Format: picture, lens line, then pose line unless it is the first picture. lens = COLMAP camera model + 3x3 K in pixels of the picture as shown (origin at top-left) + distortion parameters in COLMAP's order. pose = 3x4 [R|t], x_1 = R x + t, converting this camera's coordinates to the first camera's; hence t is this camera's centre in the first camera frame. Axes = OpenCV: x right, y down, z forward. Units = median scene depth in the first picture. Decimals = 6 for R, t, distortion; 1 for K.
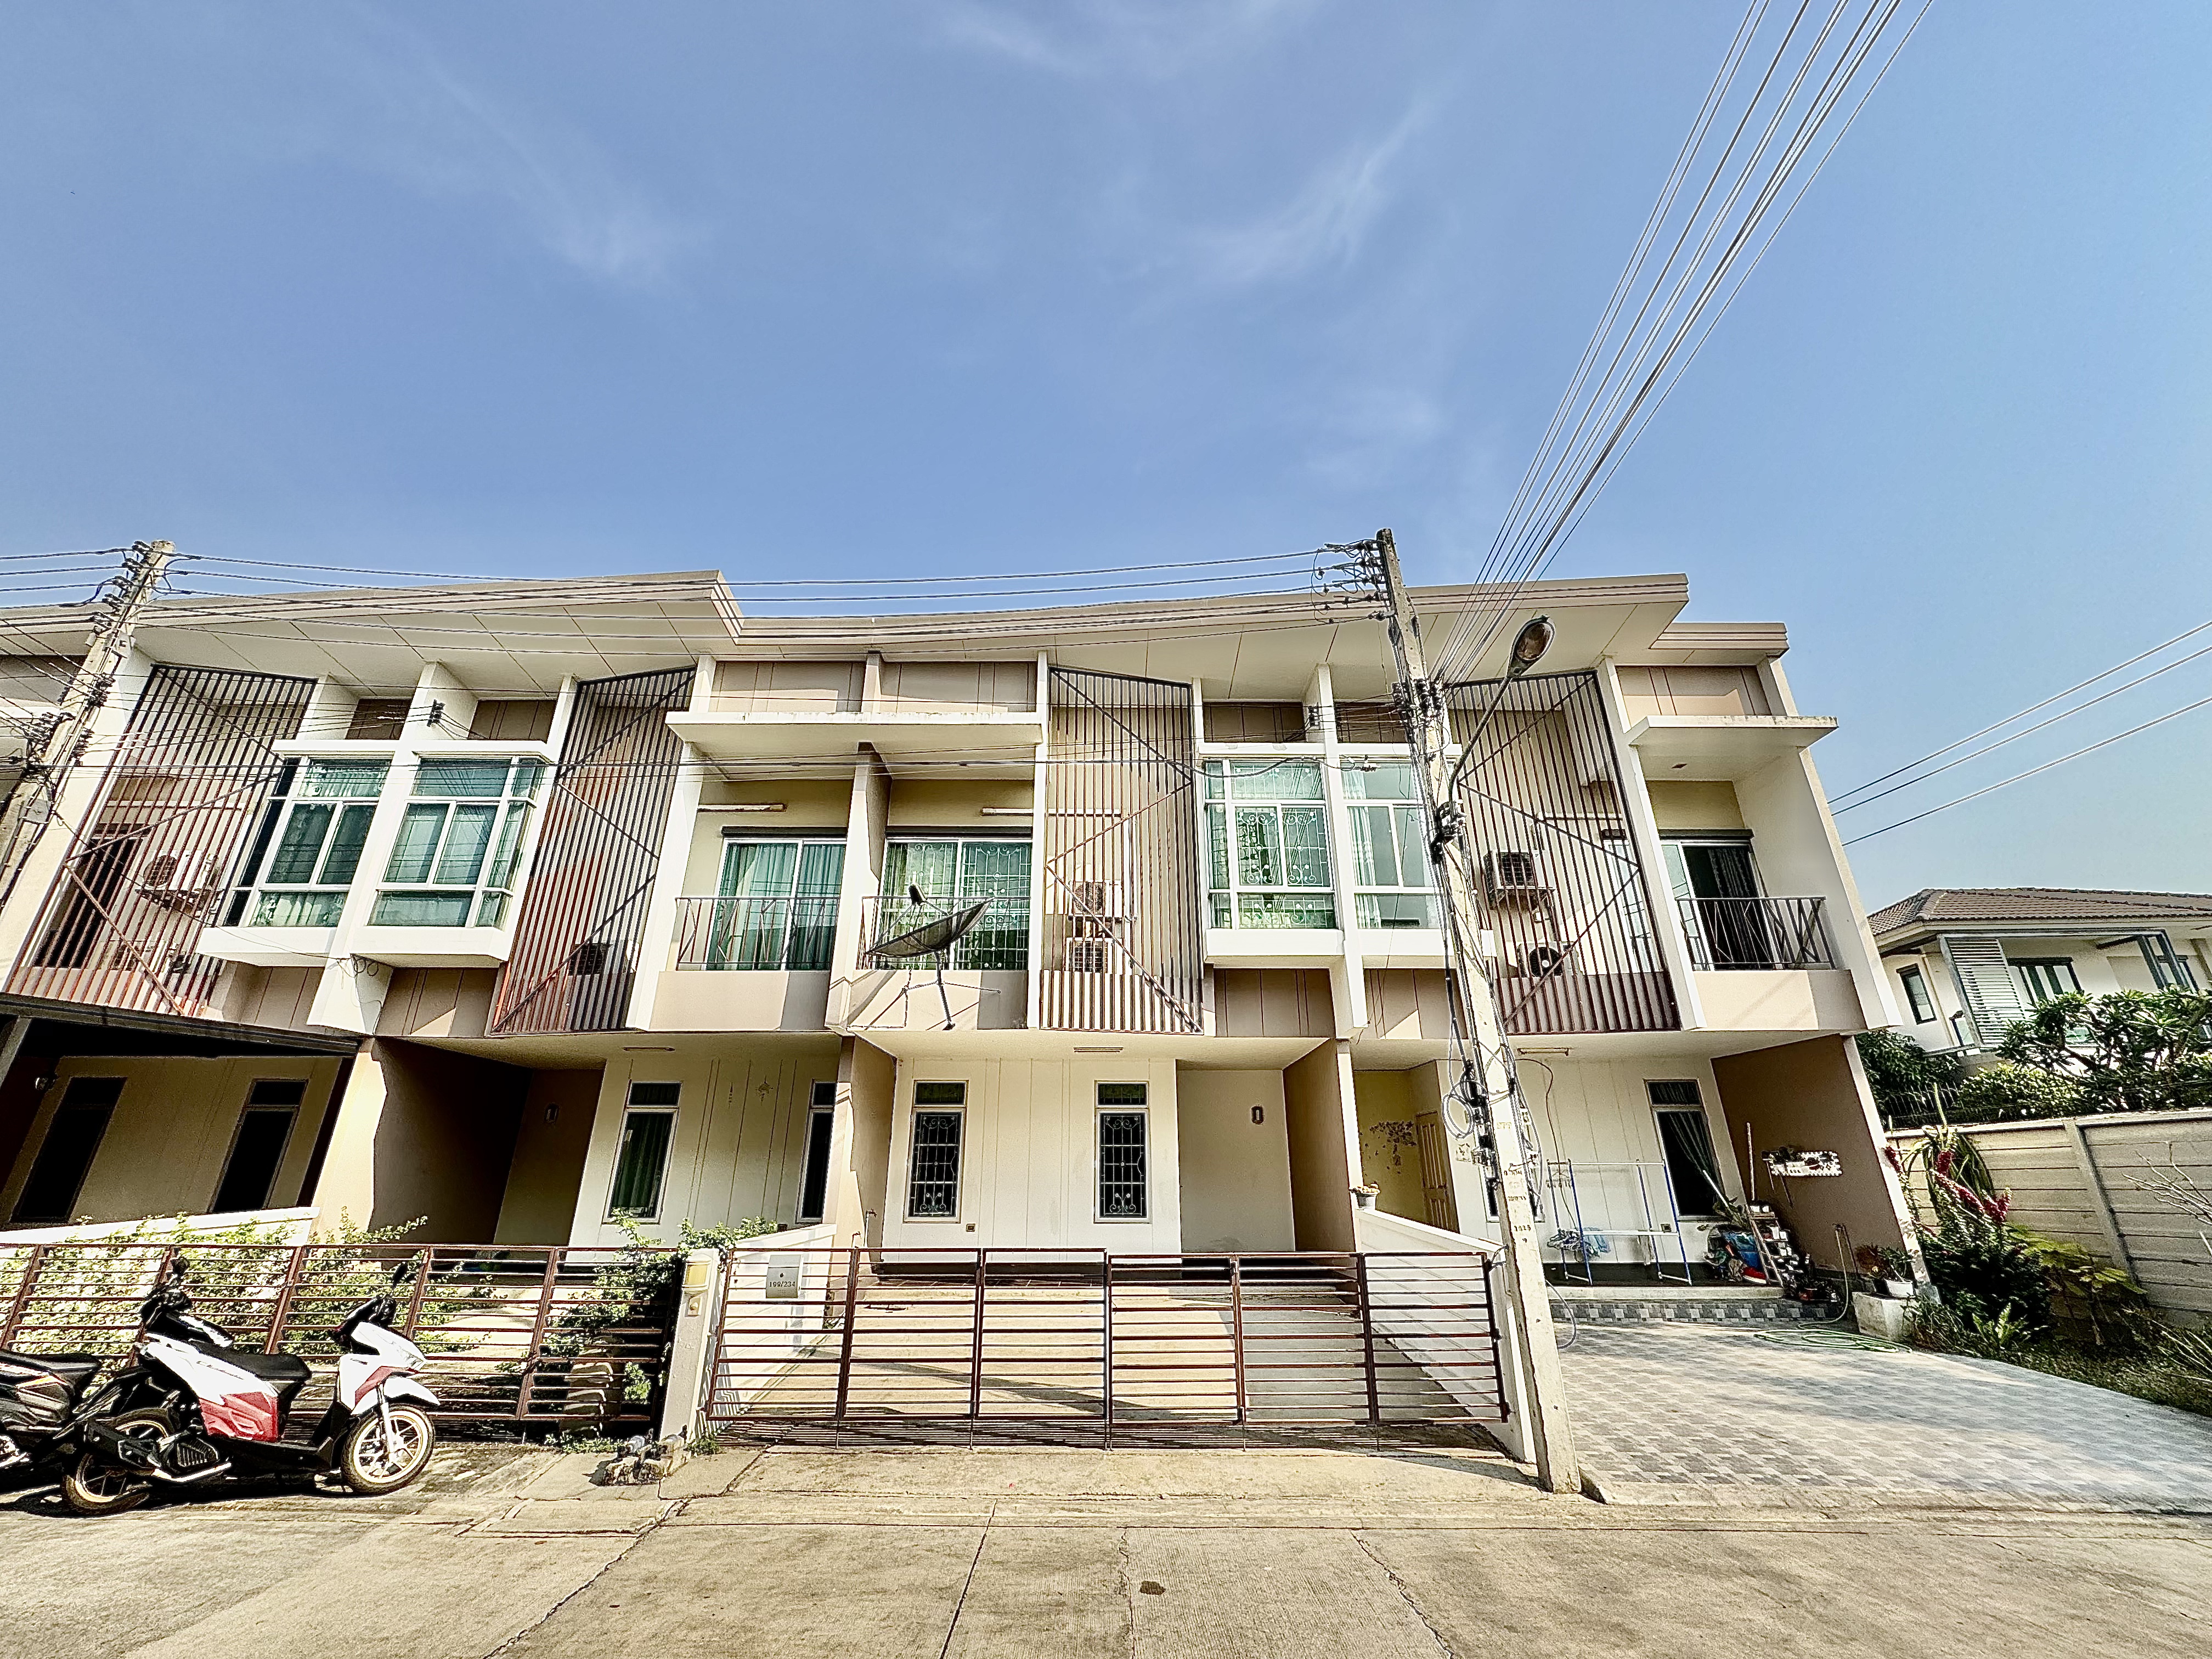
lens RADIAL K [[843.3, 0, 1119.3], [0, 843.3, 870.1], [0, 0, 1]] dist [-0.000955, 0.000015]
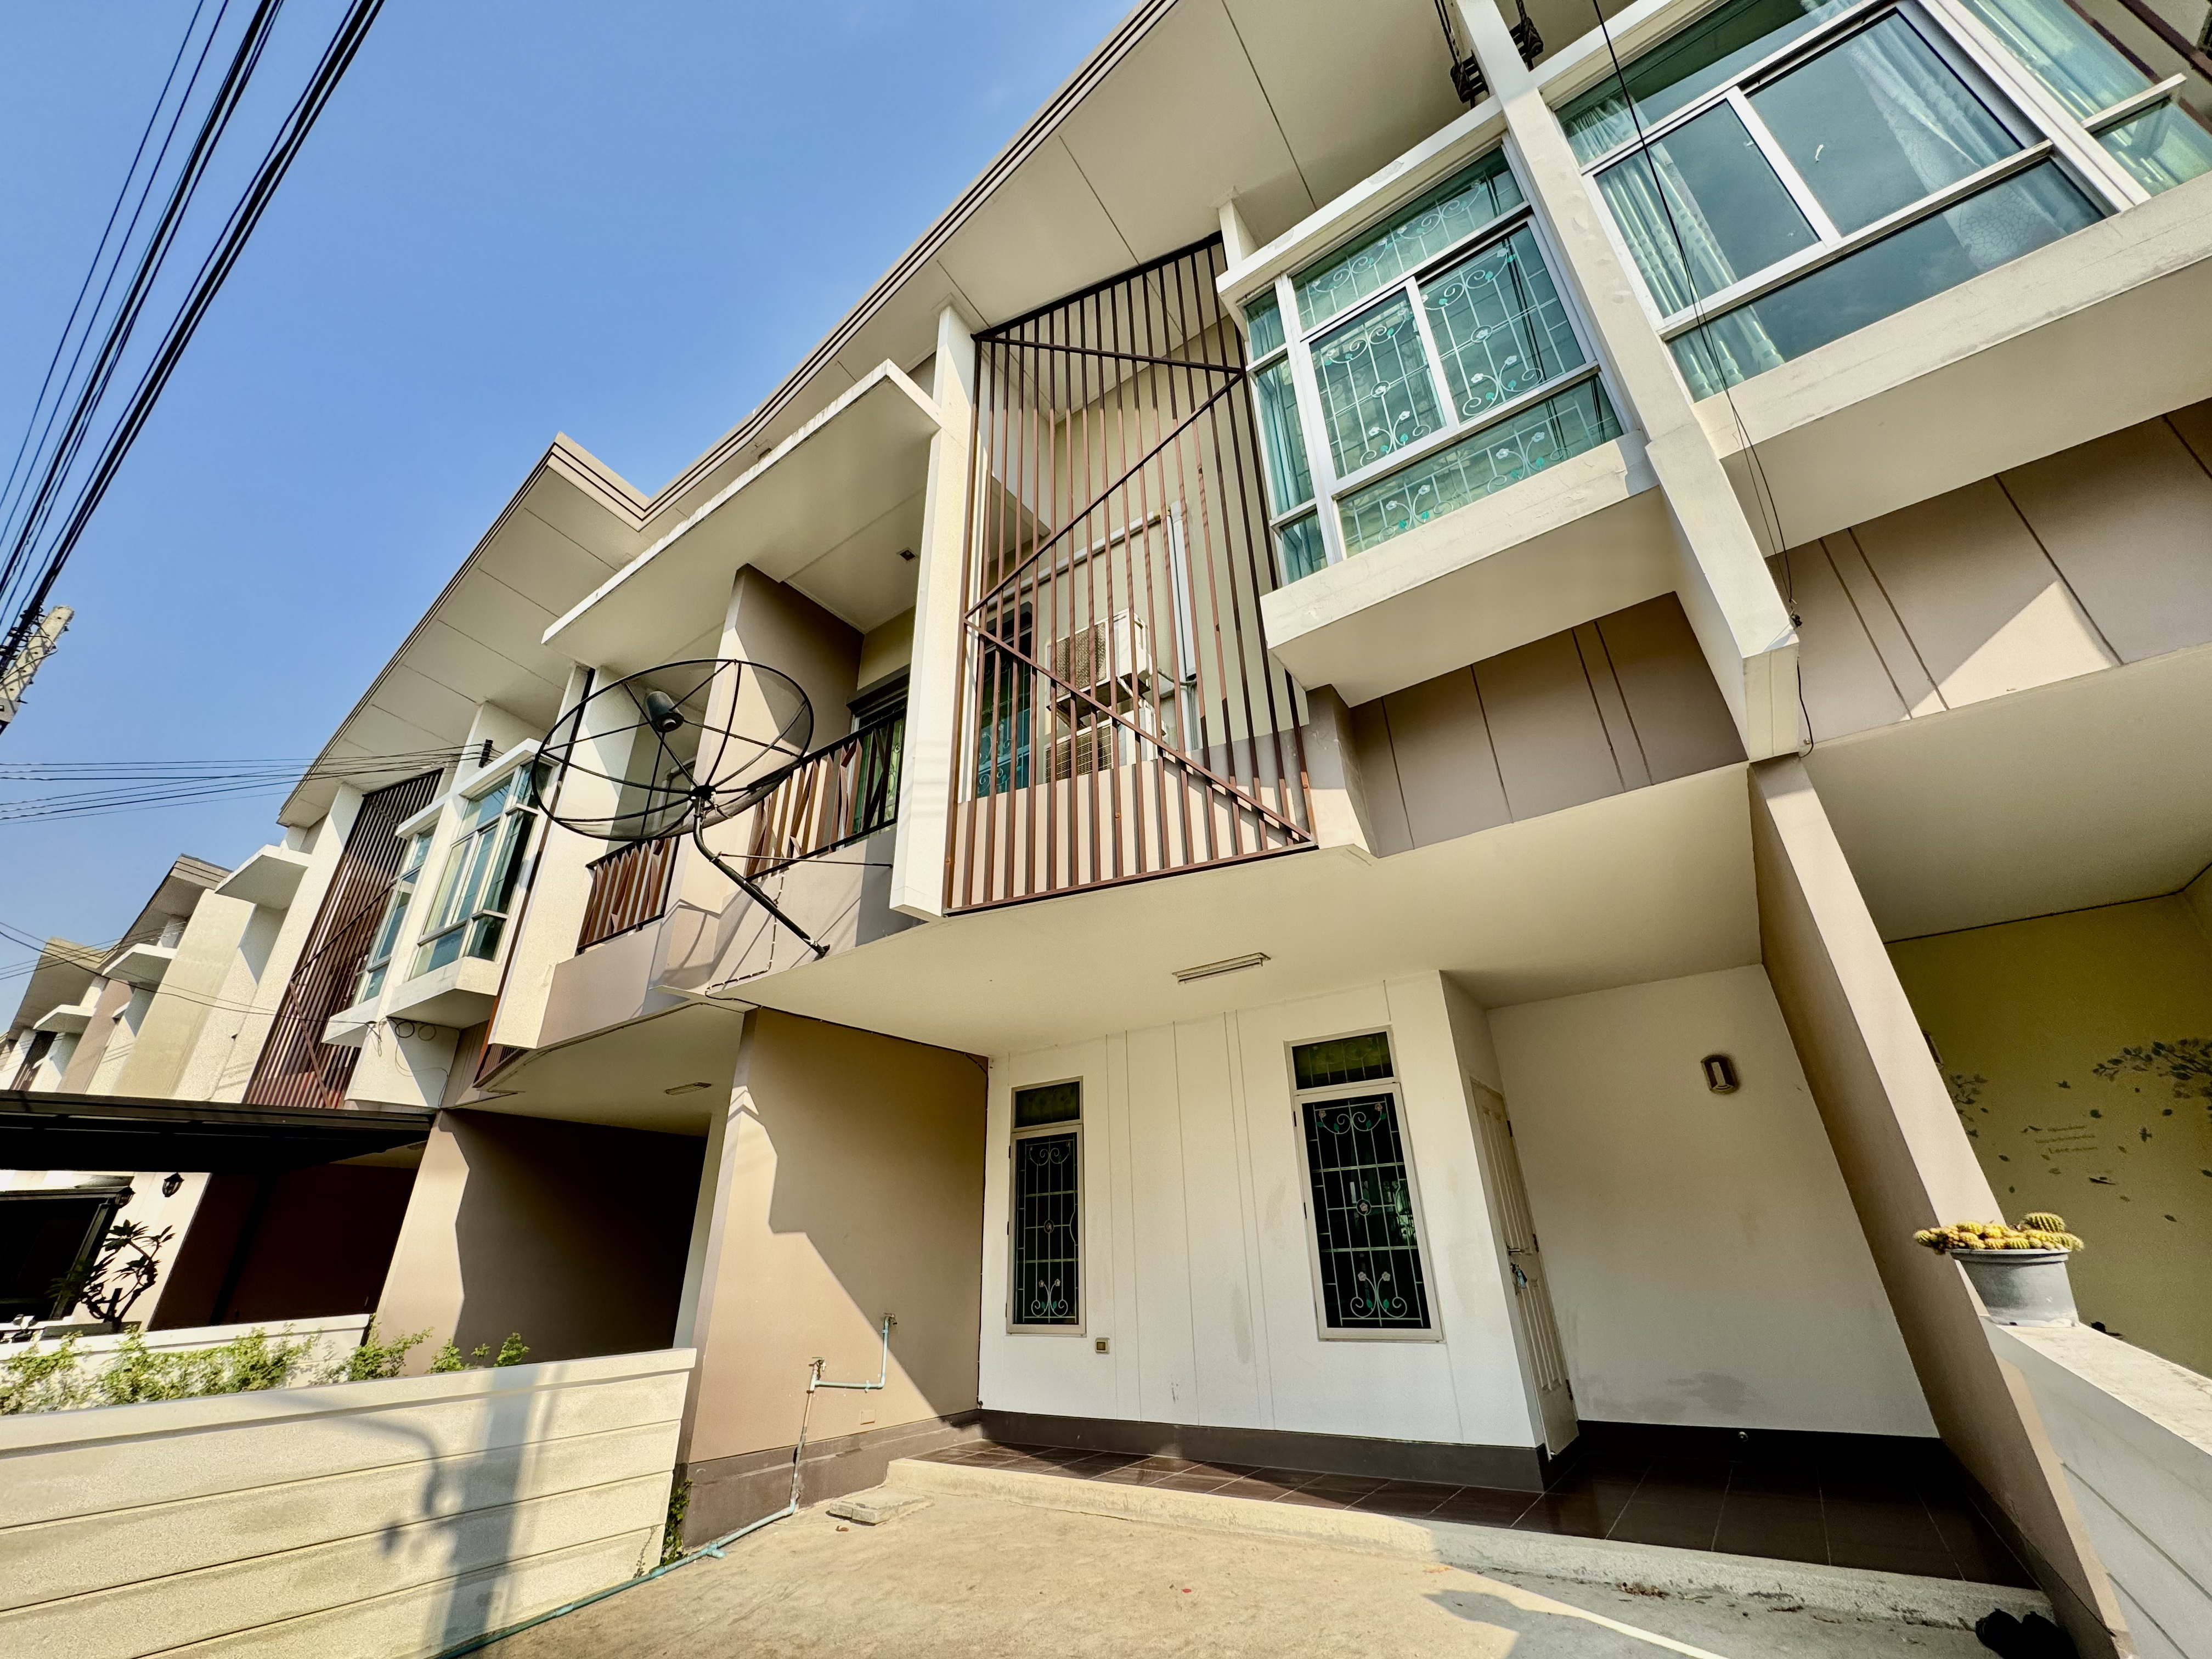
lens RADIAL K [[878.5, 0, 1106.0], [0, 878.5, 829.5], [0, 0, 1]] dist [0.001297, -0.005179]
pose [[0.820808, -0.279100, -0.498374, 0.207792], [0.228564, 0.960085, -0.161229, 0.214412], [0.523481, 0.018428, 0.851838, 0.560683]]
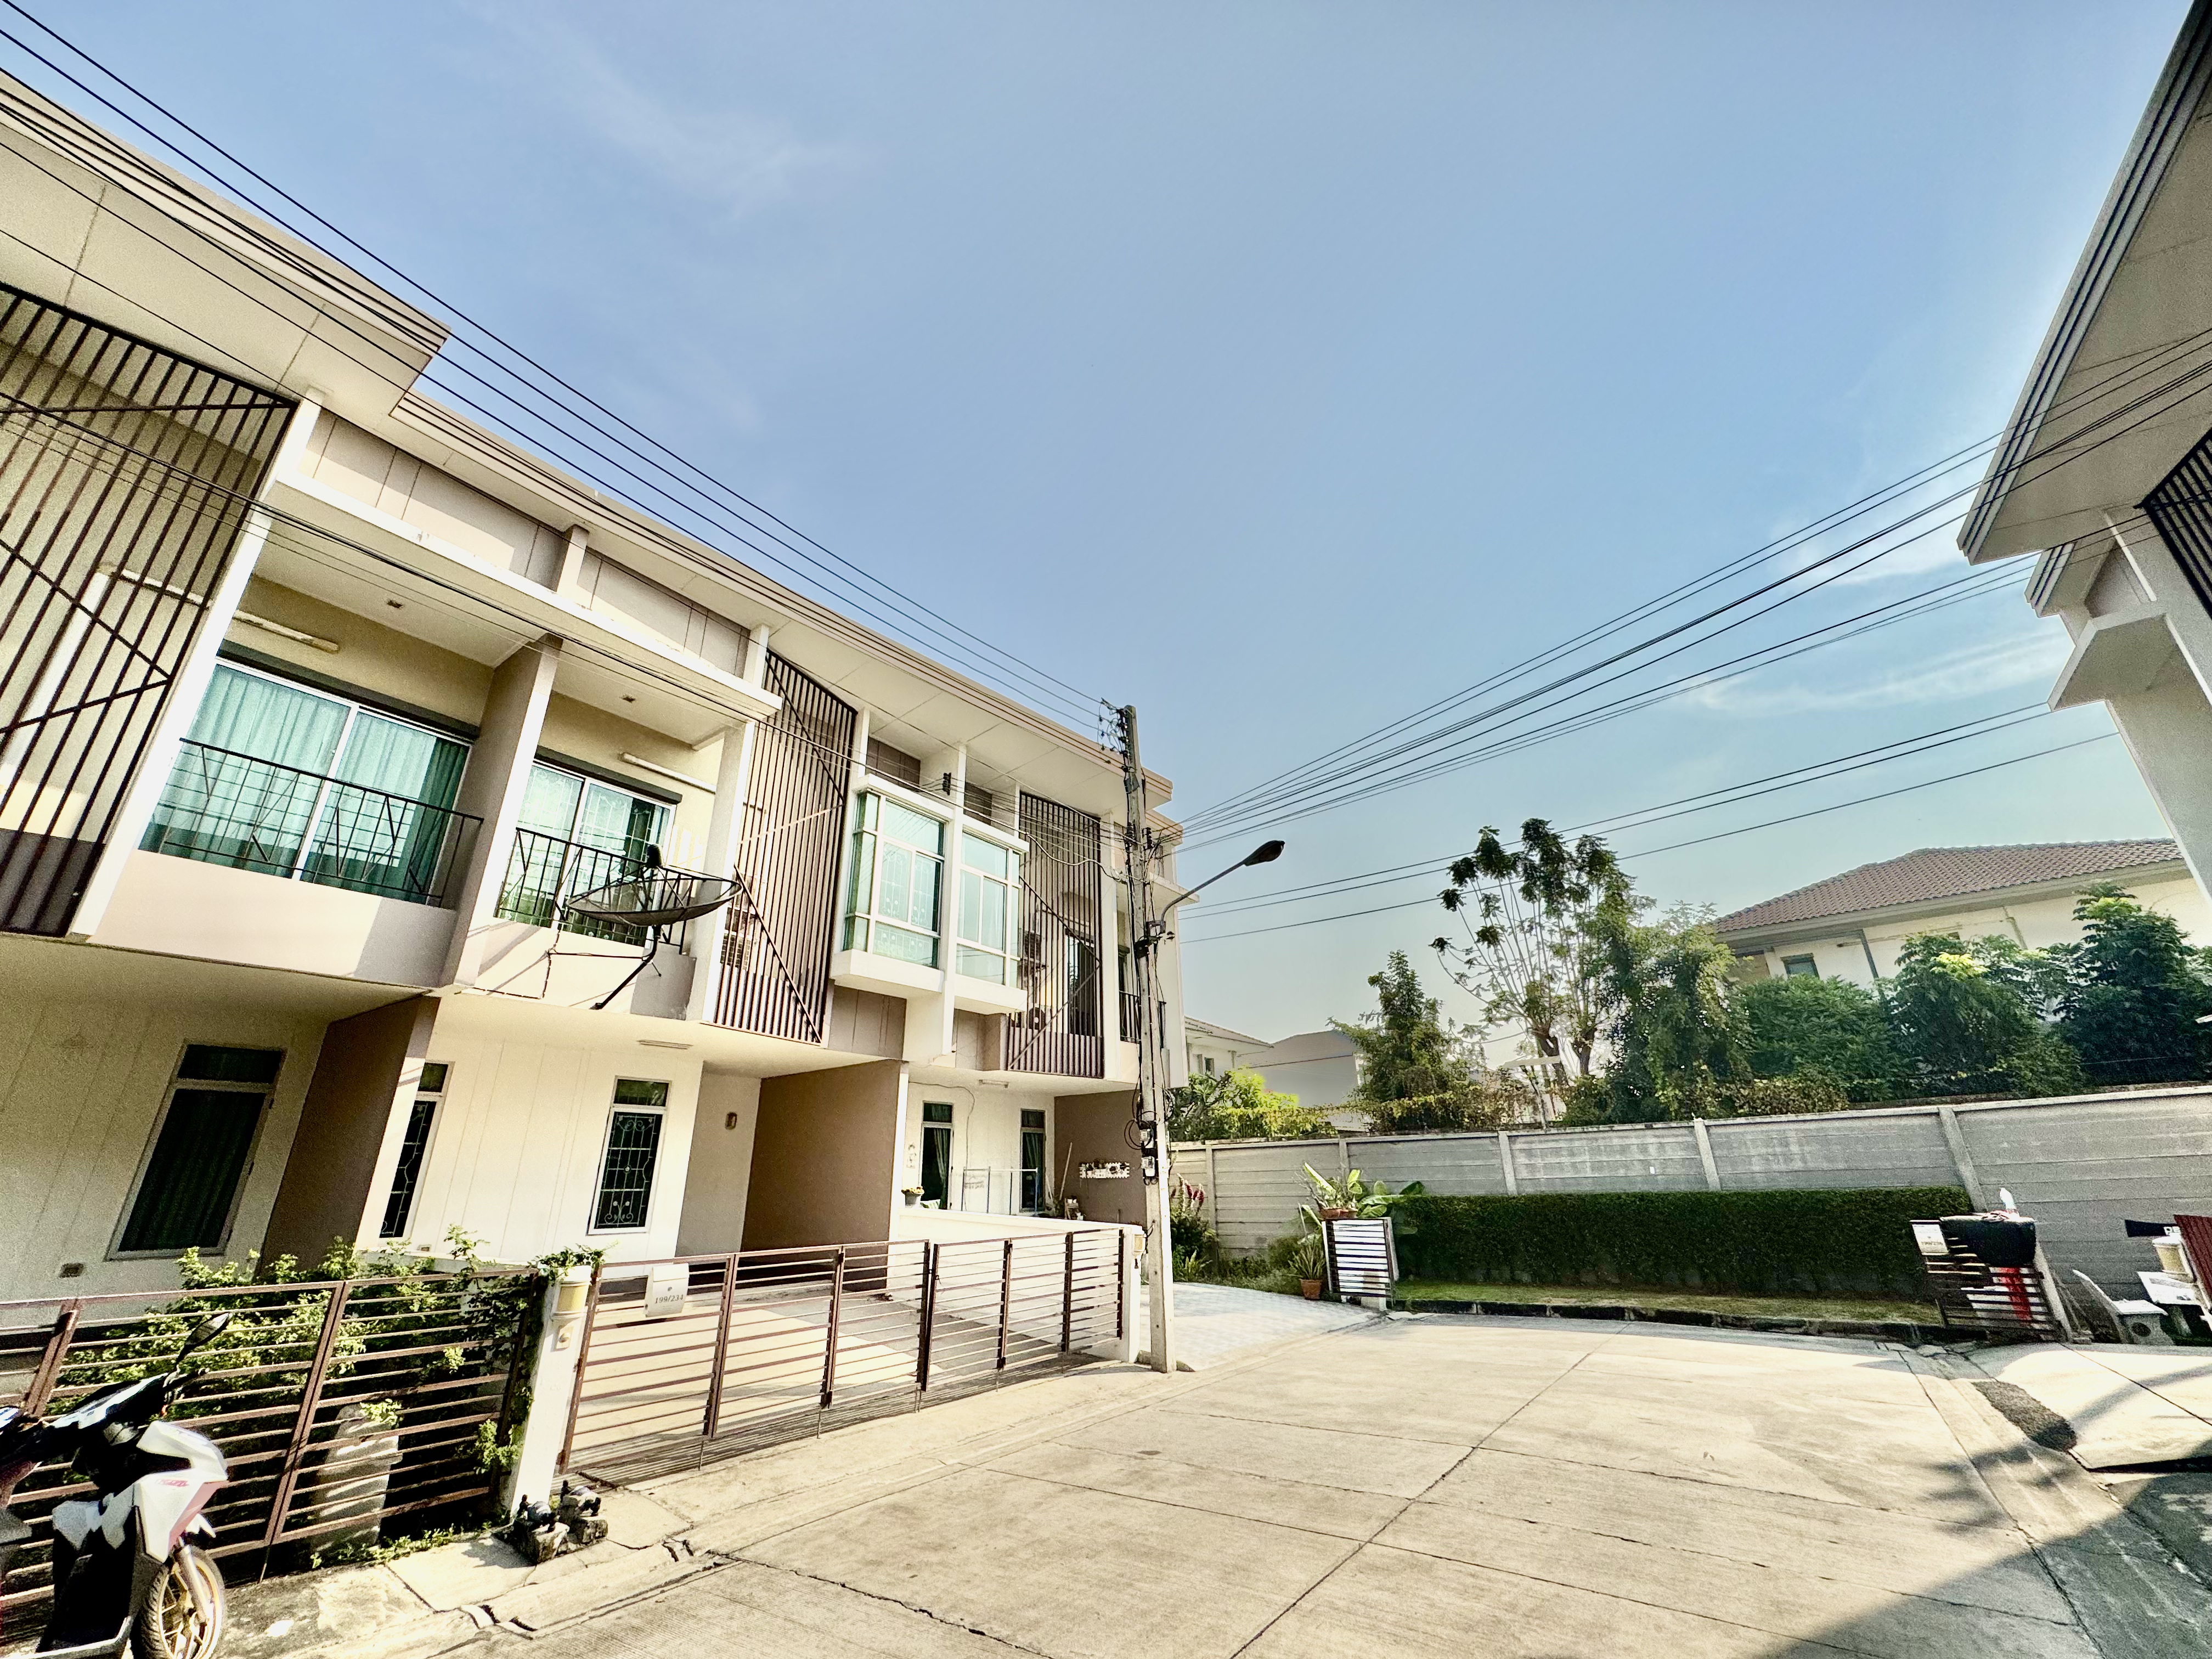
lens RADIAL K [[878.5, 0, 1106.0], [0, 878.5, 829.5], [0, 0, 1]] dist [0.001297, -0.005179]
pose [[0.589038, 0.293299, 0.753001, -0.567827], [-0.271121, 0.949529, -0.157762, 0.010999], [-0.761267, -0.111227, 0.638827, 0.045899]]
